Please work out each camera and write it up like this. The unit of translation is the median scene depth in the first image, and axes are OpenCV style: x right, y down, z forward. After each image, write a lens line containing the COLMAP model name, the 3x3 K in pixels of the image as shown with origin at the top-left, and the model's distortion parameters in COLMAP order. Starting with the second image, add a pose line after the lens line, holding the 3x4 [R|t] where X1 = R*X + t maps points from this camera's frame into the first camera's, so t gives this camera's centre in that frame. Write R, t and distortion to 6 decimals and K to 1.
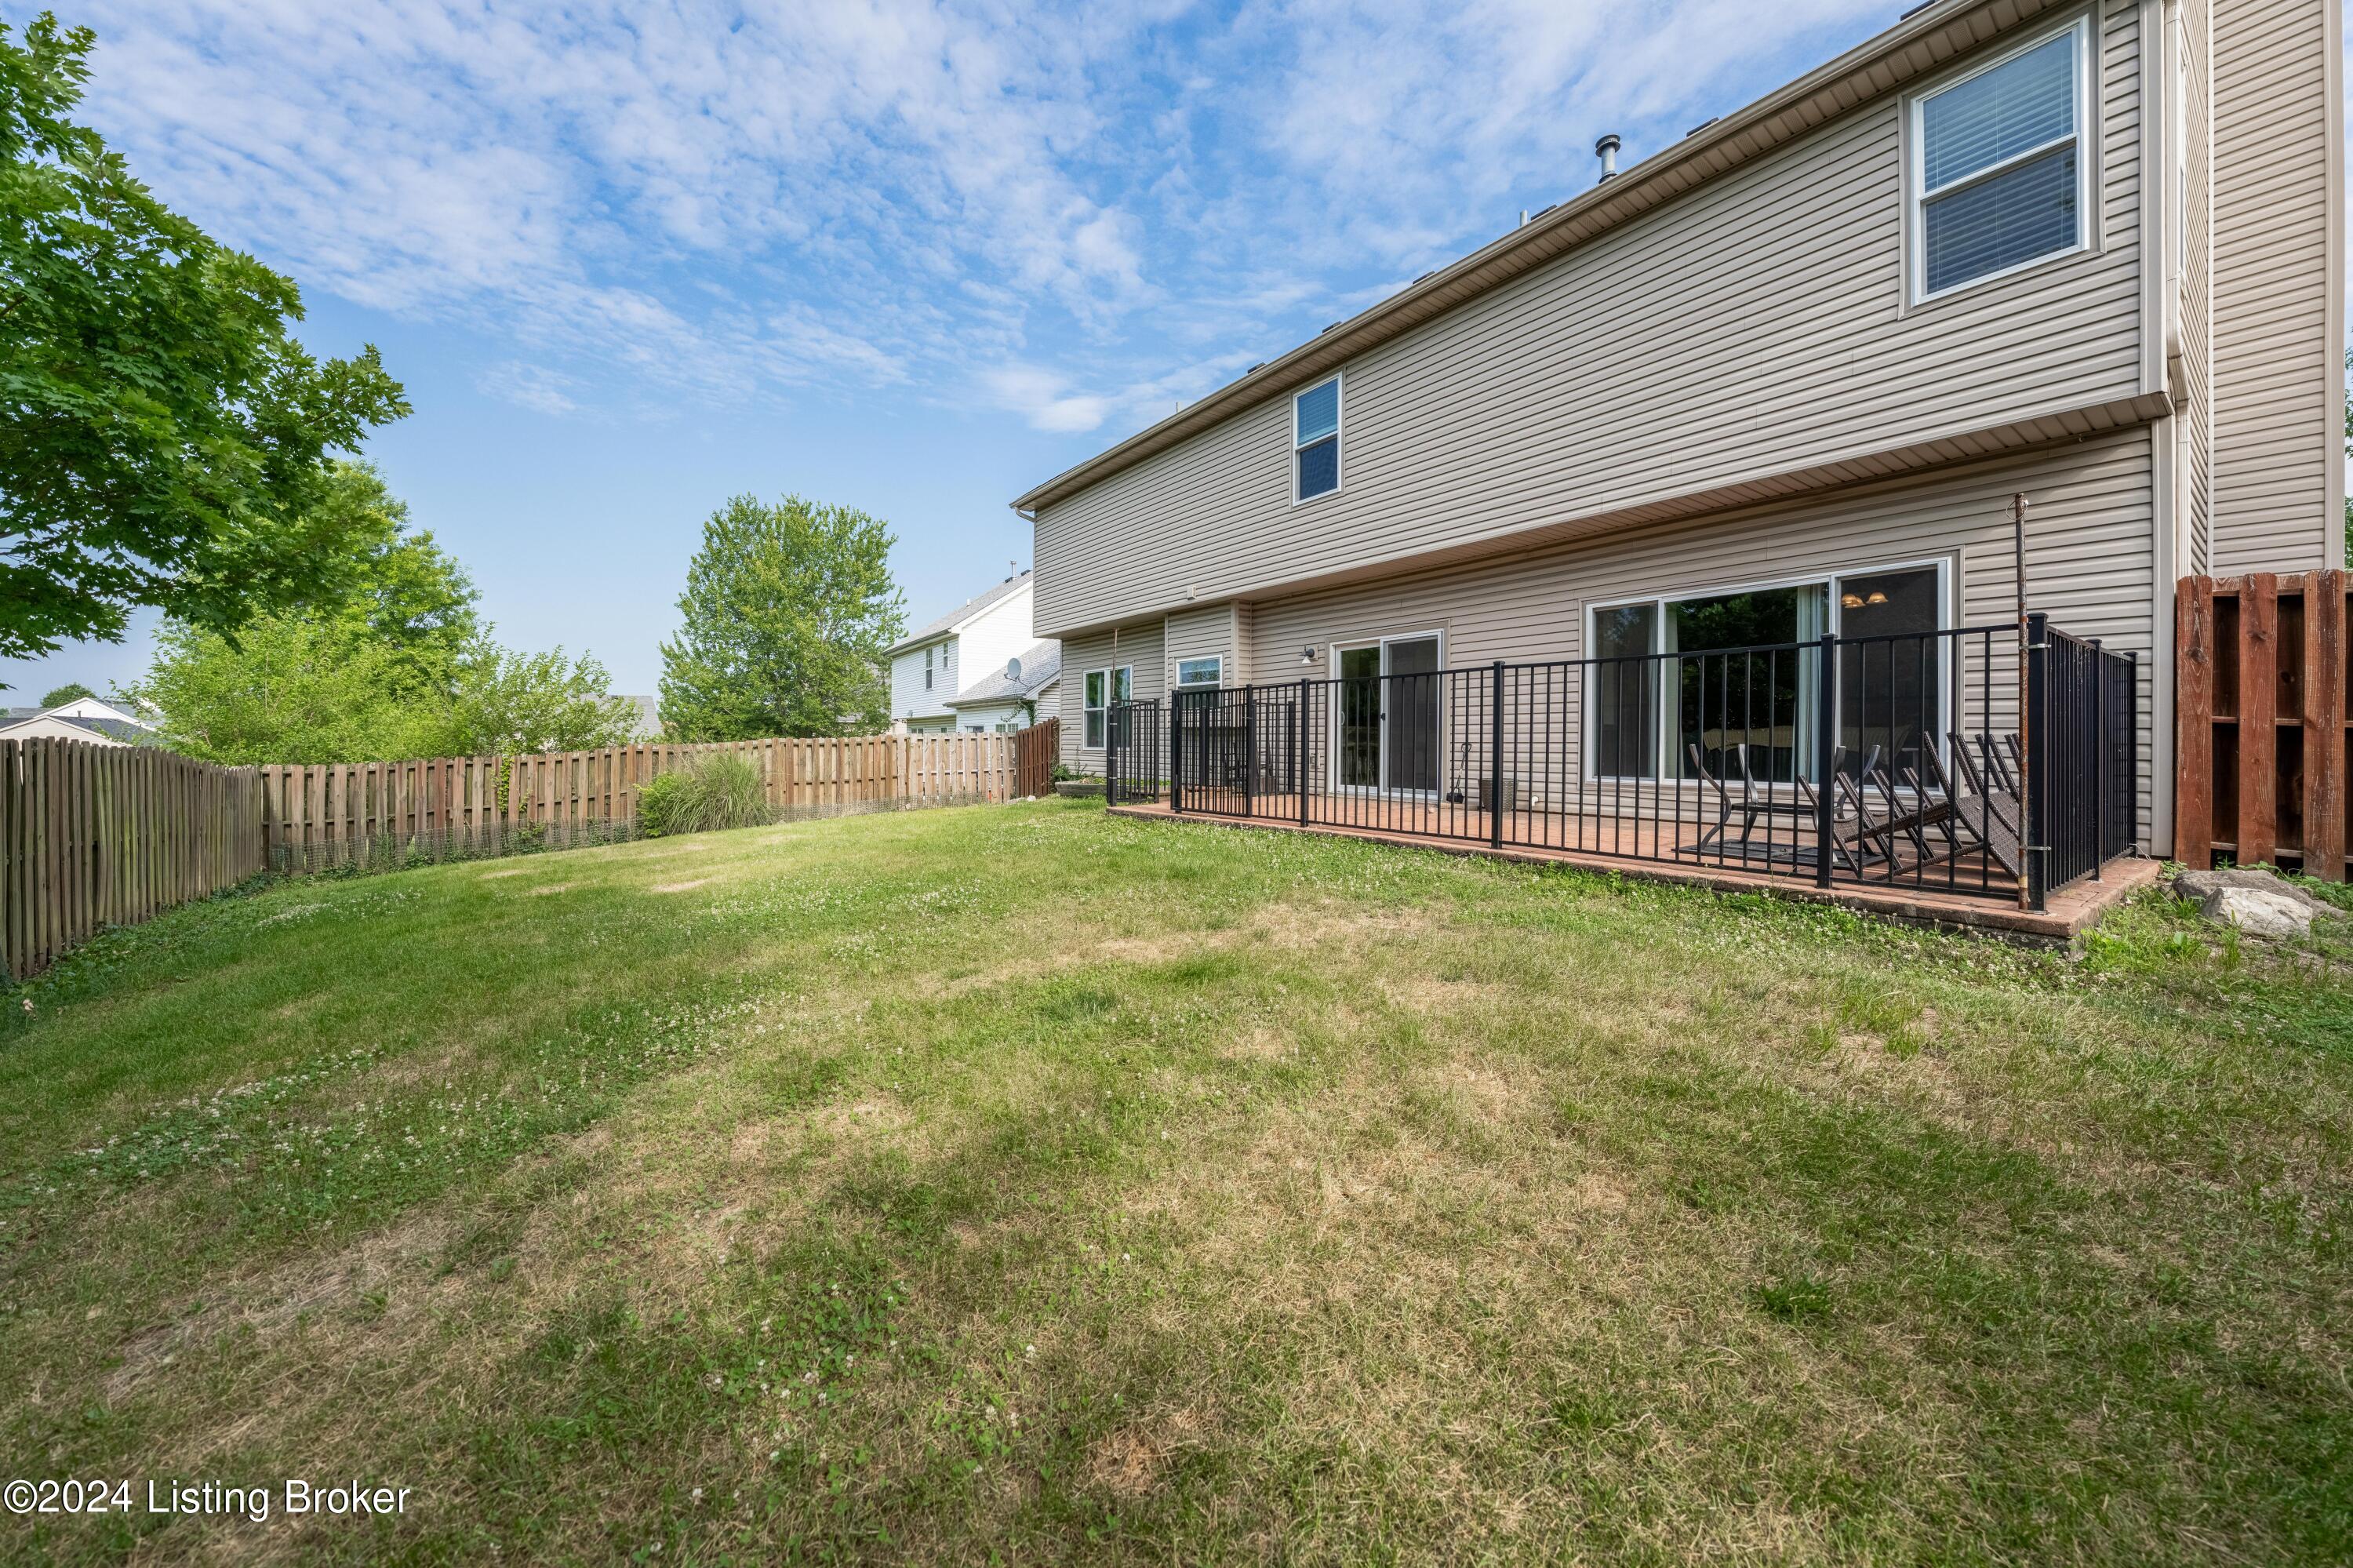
lens RADIAL K [[815.6, 0, 1166.6], [0, 815.6, 759.0], [0, 0, 1]] dist [-0.000251, -0.000065]
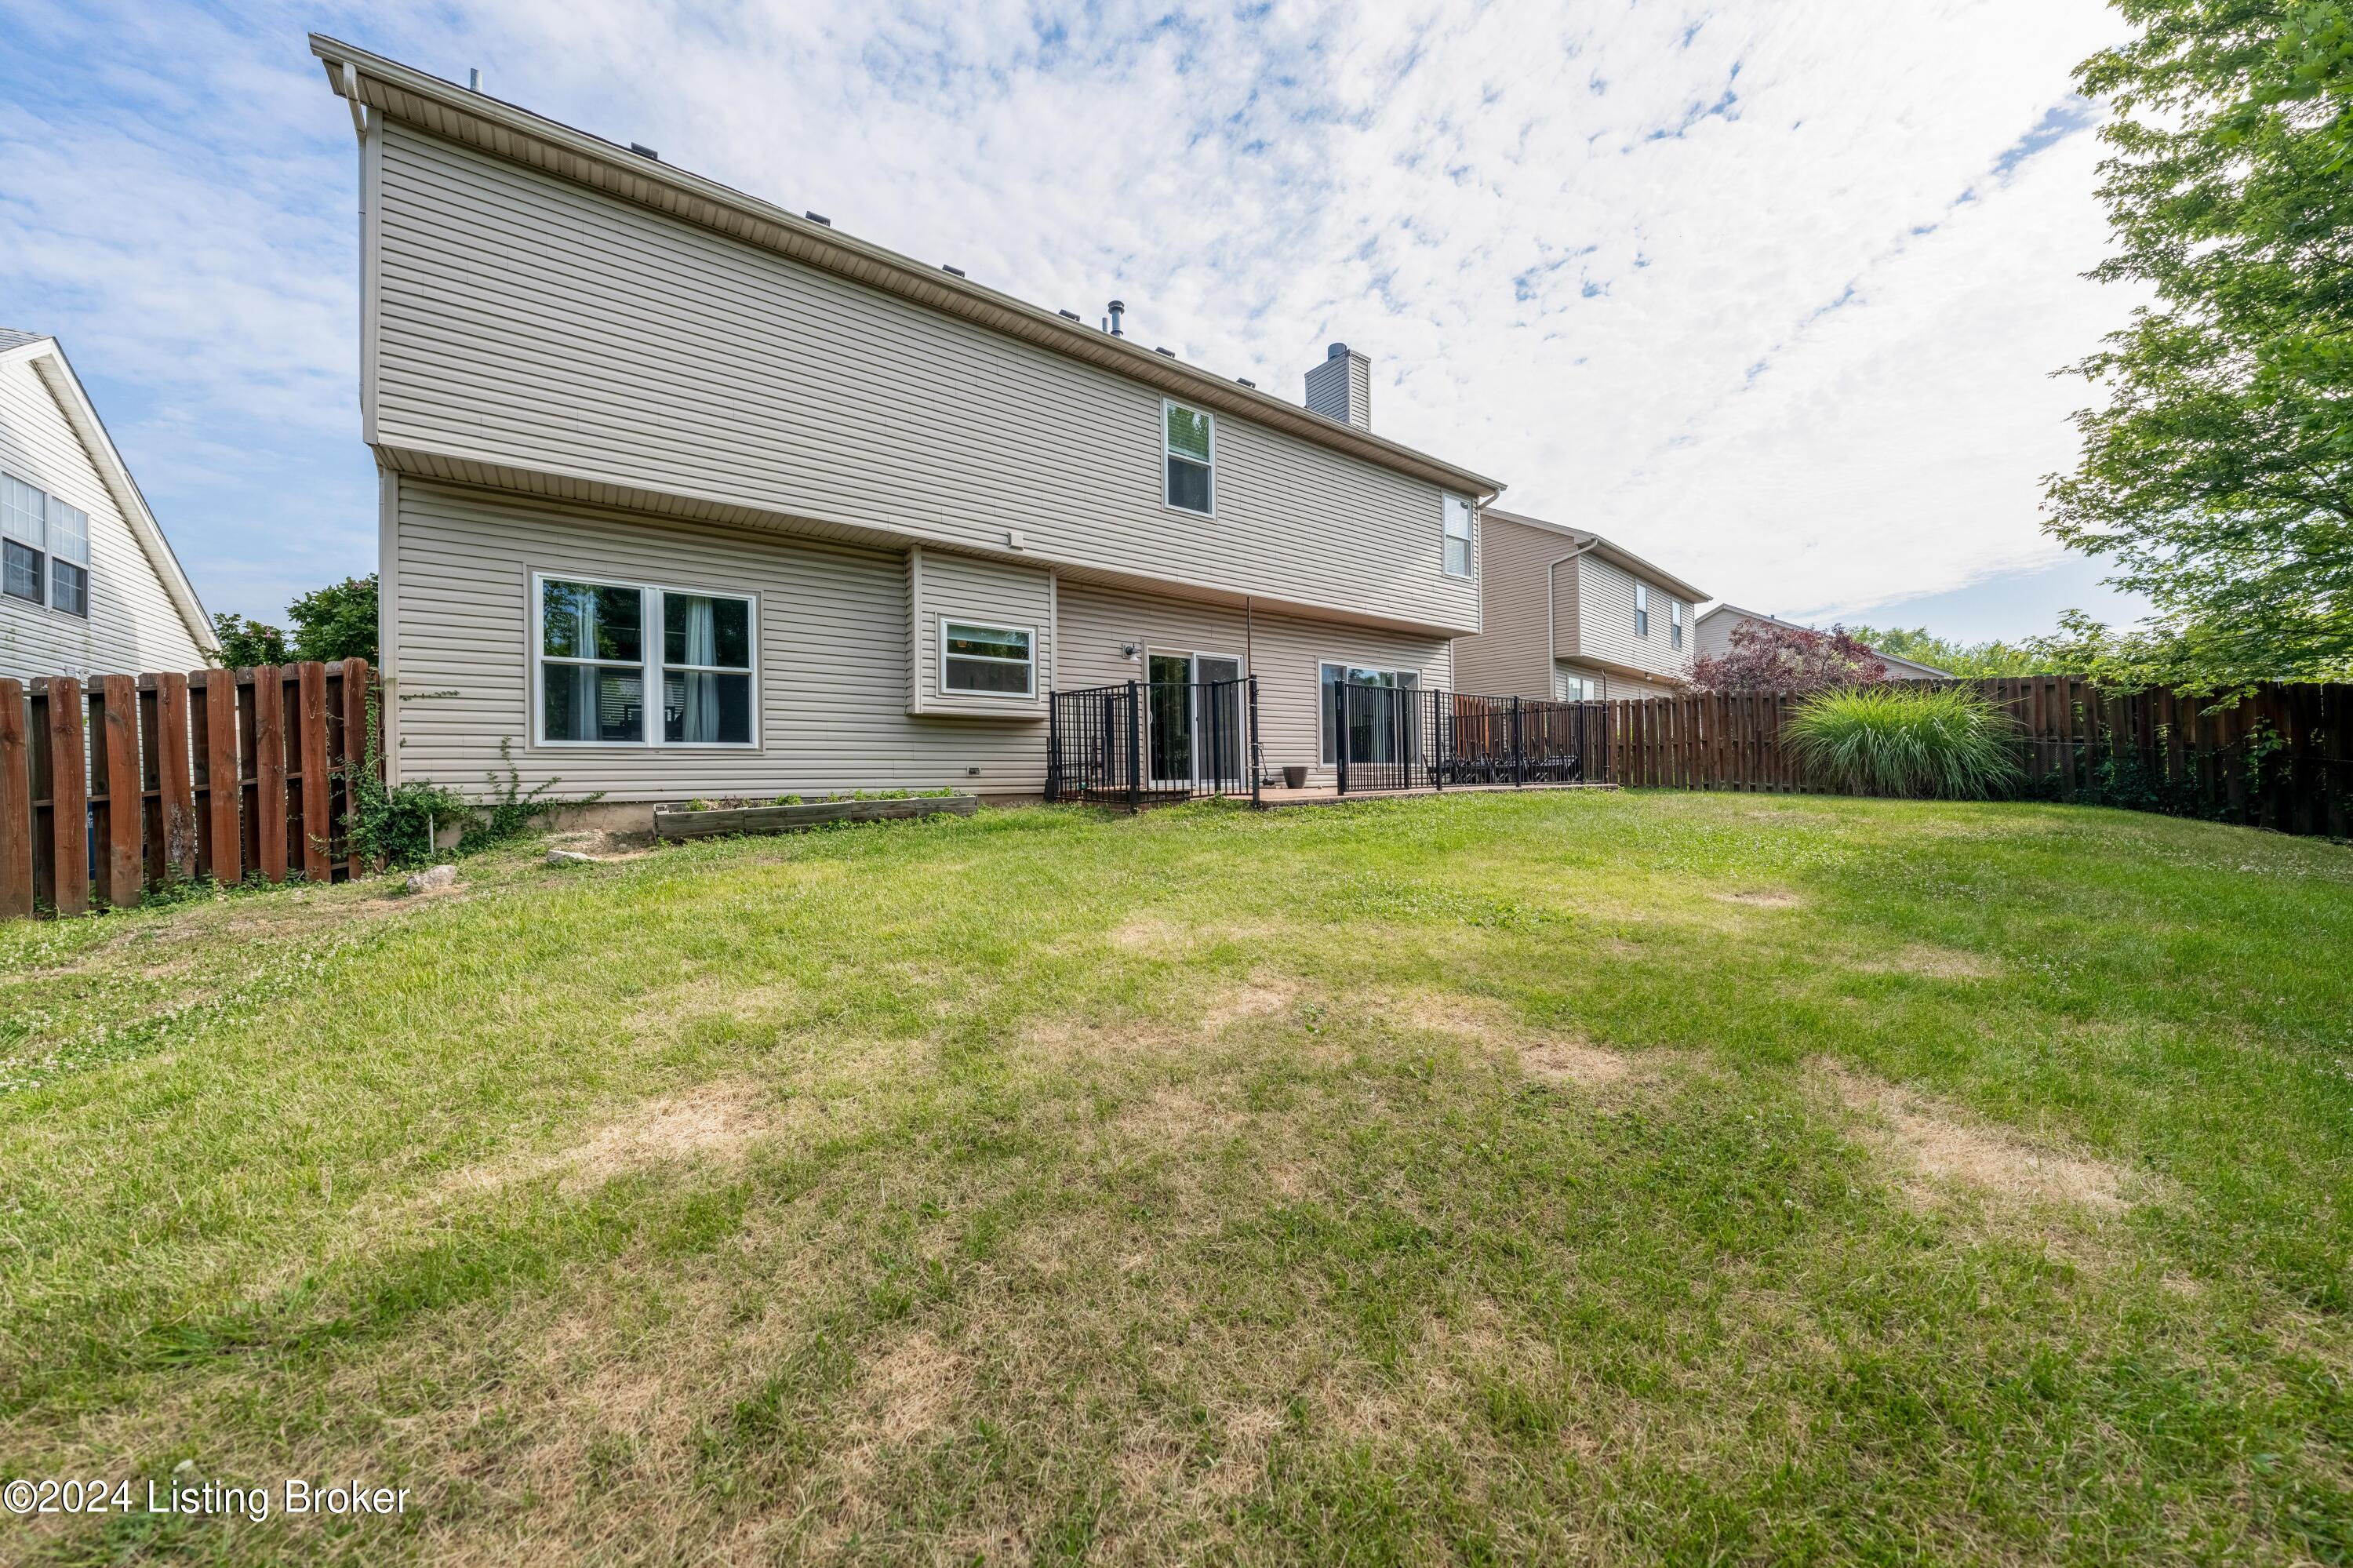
lens RADIAL K [[815.6, 0, 1166.6], [0, 815.6, 759.0], [0, 0, 1]] dist [-0.000251, -0.000065]
pose [[-0.004451, -0.008355, 0.999955, -0.872204], [0.005702, 0.999949, 0.008380, -0.004792], [-0.999974, 0.005739, -0.004404, 1.012342]]
